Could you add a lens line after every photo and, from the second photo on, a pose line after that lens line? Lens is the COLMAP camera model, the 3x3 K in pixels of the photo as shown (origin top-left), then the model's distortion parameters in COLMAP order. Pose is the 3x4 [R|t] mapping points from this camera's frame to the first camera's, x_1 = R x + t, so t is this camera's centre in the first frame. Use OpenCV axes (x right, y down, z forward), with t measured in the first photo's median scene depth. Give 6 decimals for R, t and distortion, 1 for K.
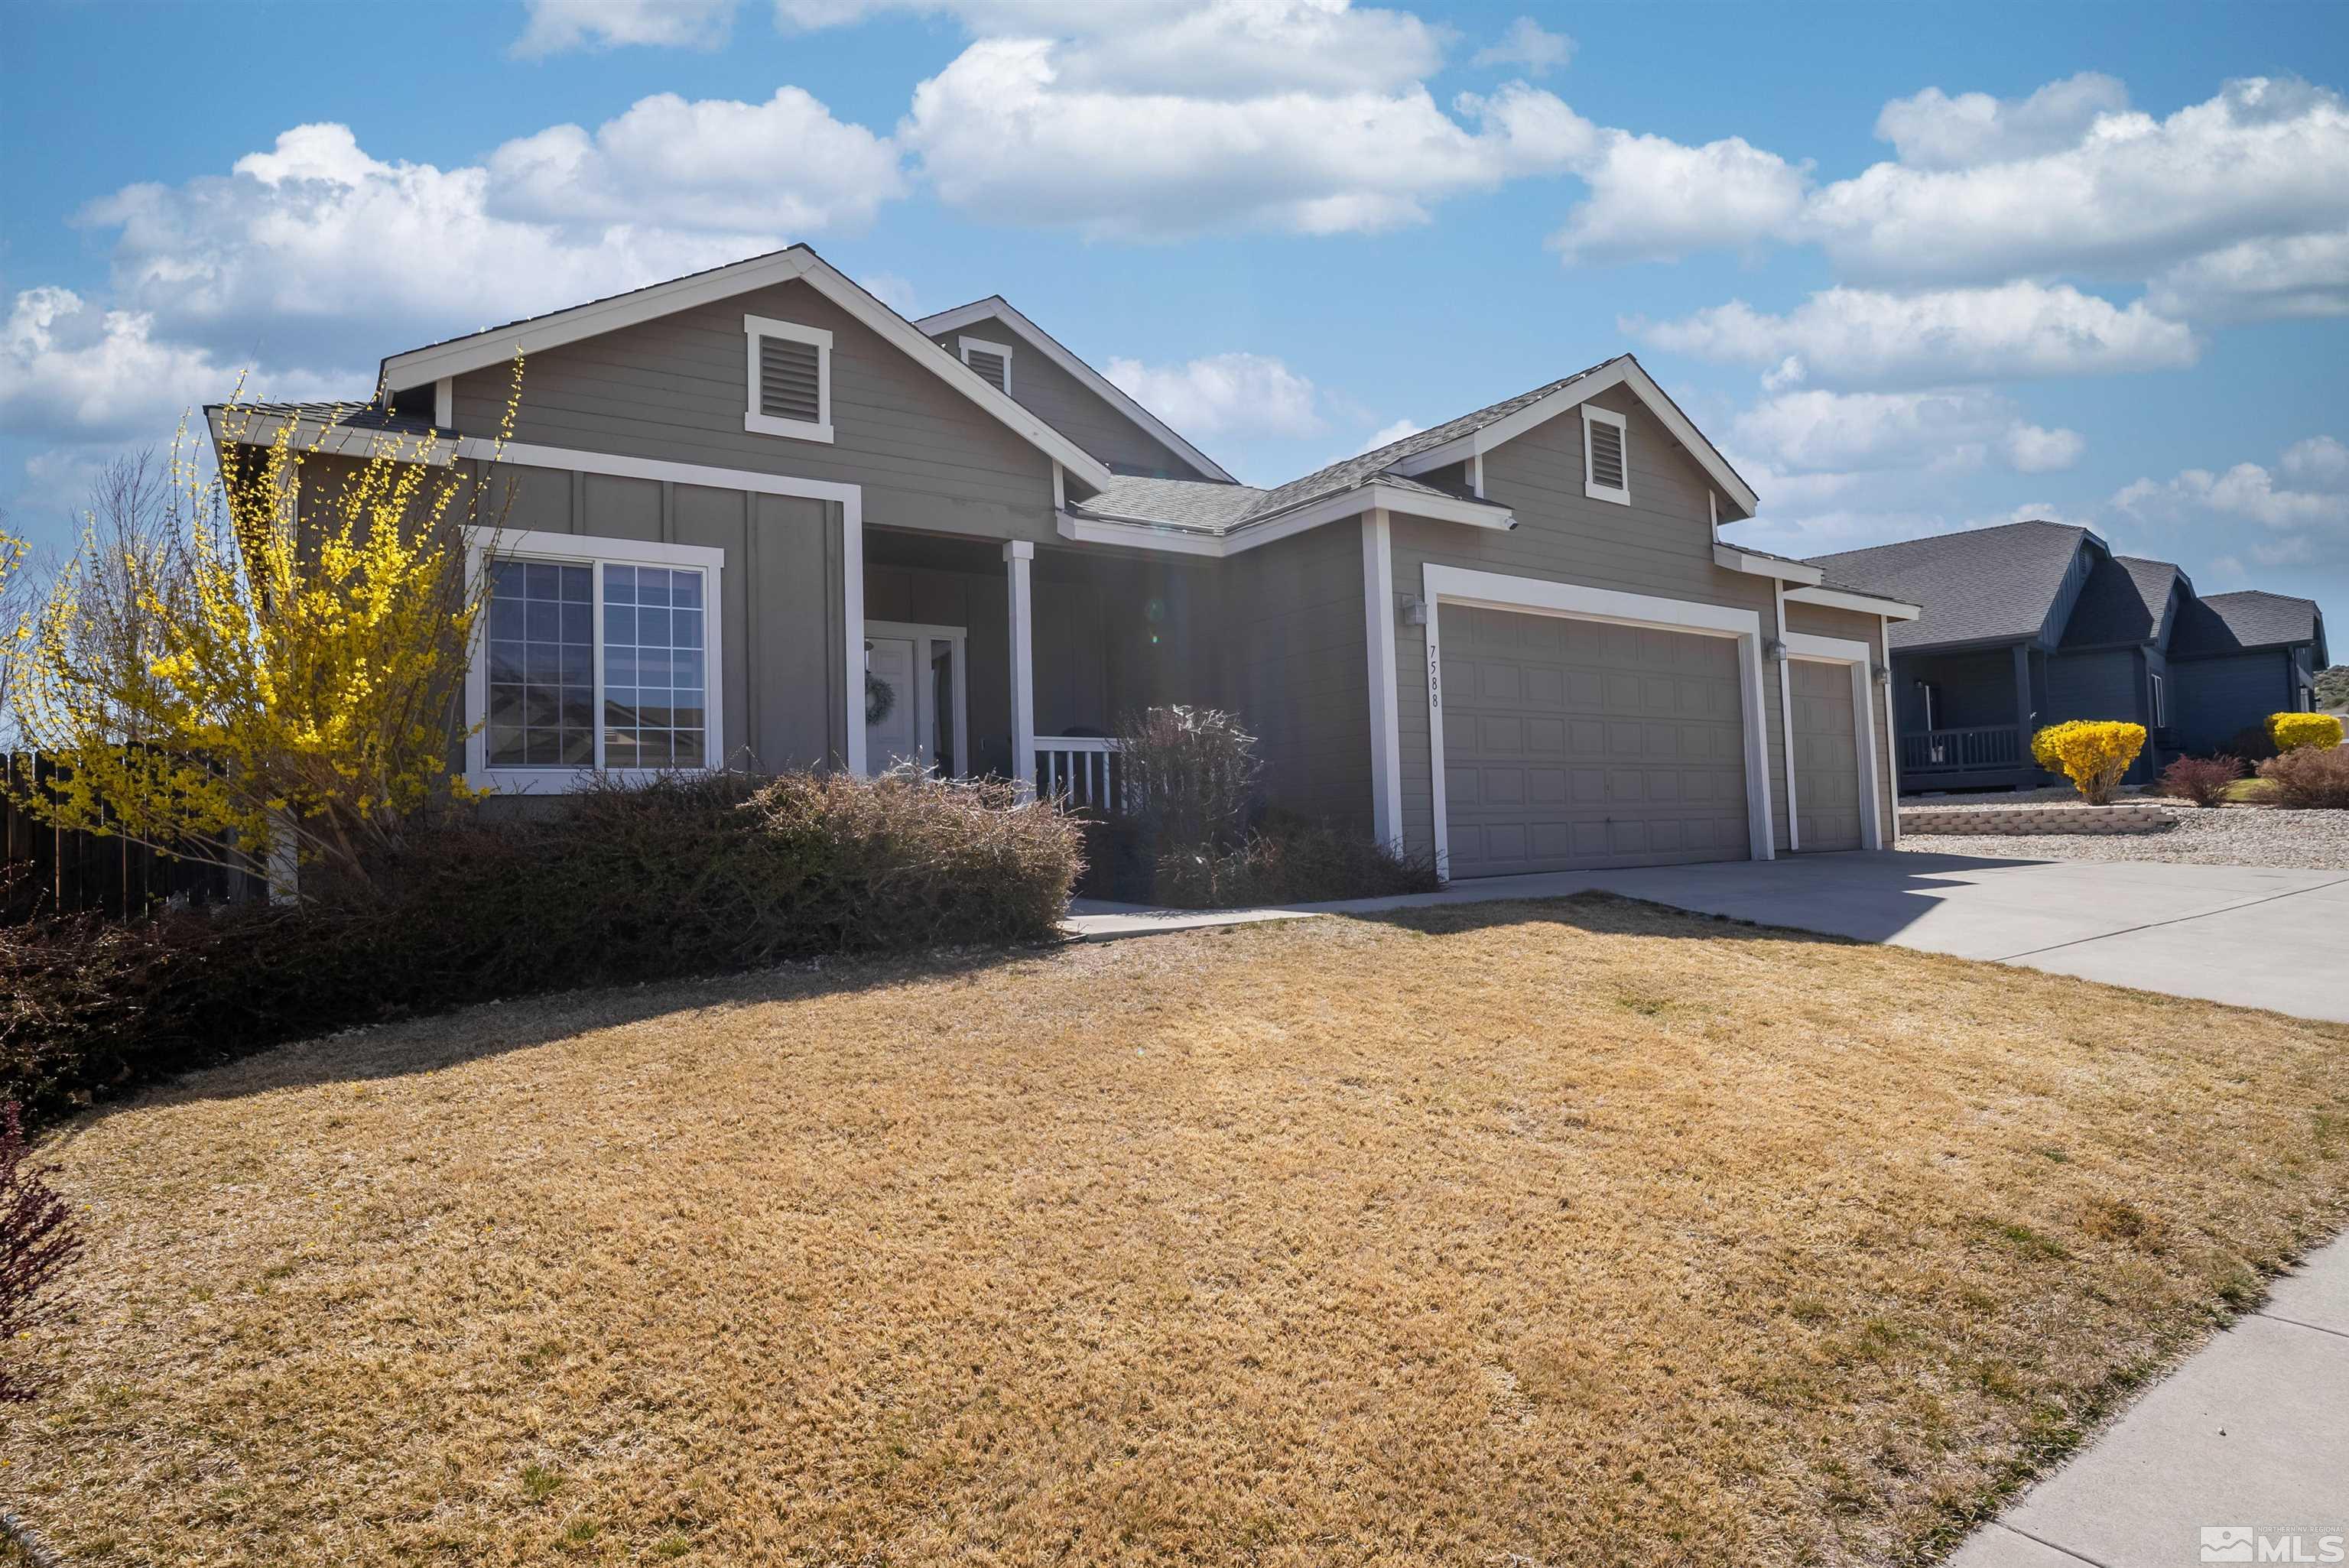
lens RADIAL K [[1244.9, 0, 1169.9], [0, 1244.9, 782.1], [0, 0, 1]] dist [-0.071579, 0.042681]
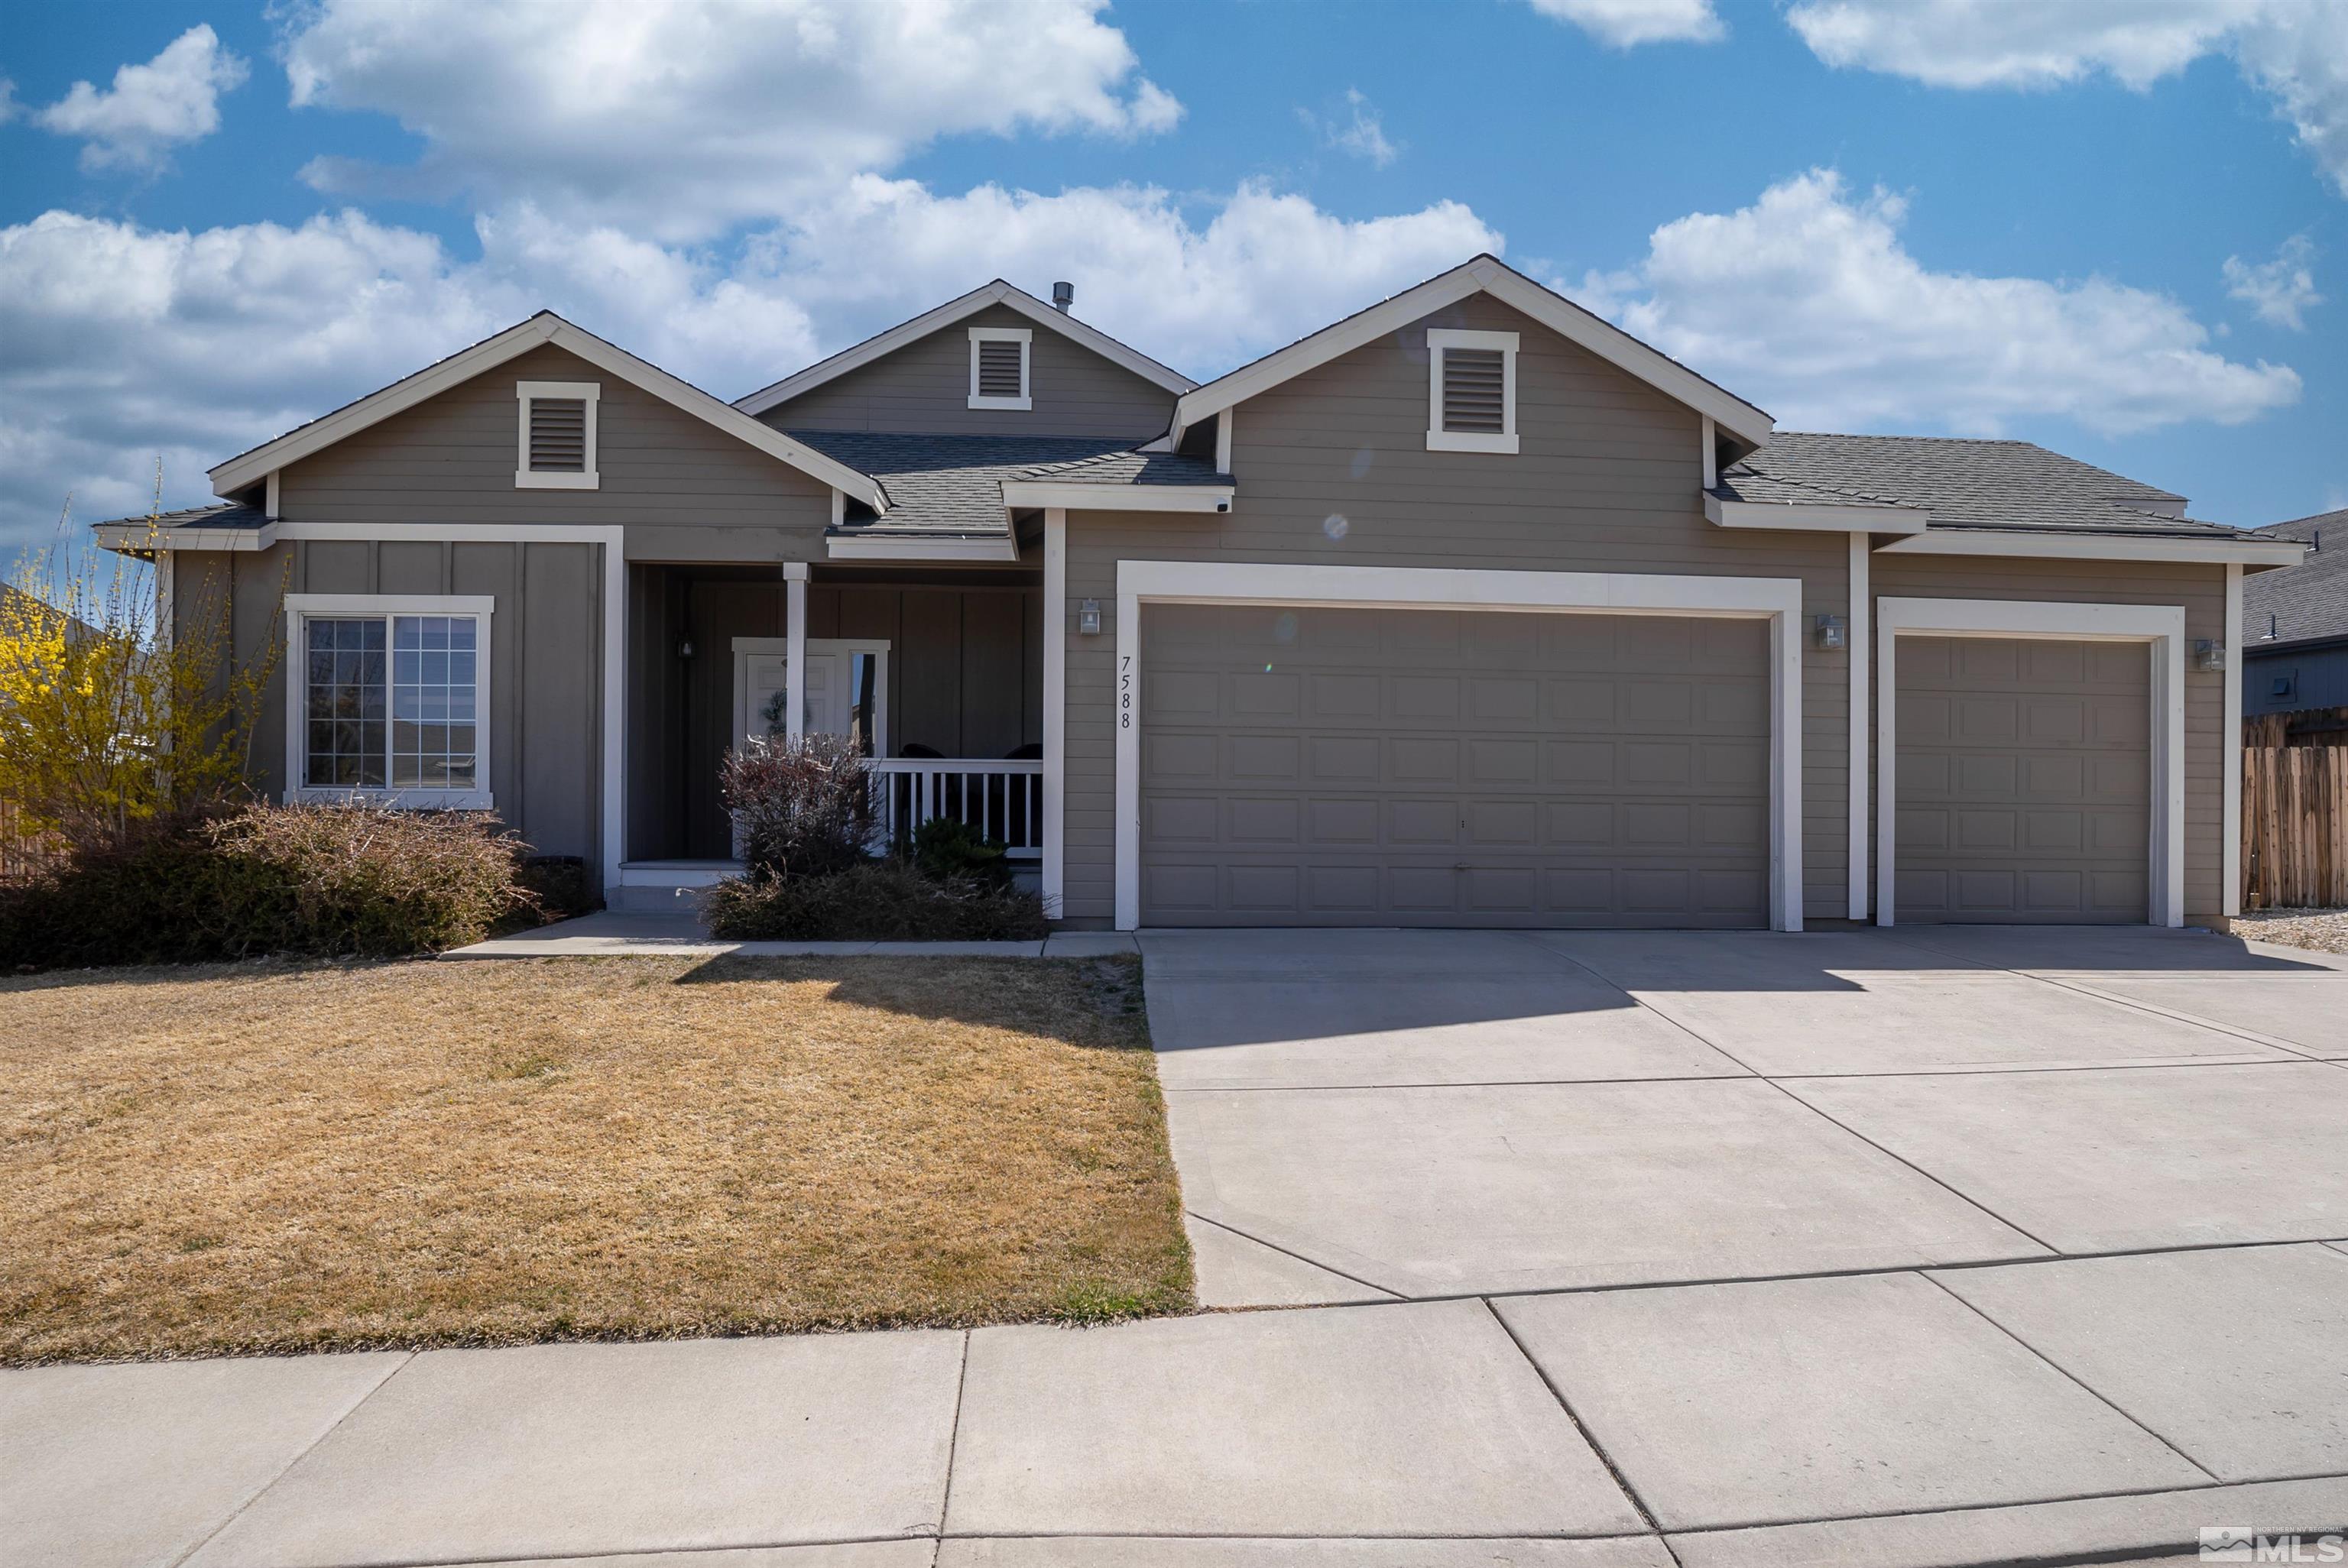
lens RADIAL K [[1278.6, 0, 1204.7], [0, 1278.6, 835.0], [0, 0, 1]] dist [-0.090204, 0.057725]
pose [[0.879101, 0.038729, -0.475060, 0.724498], [-0.012732, 0.998246, 0.057820, -0.040468], [0.476466, -0.044781, 0.878052, 0.271250]]
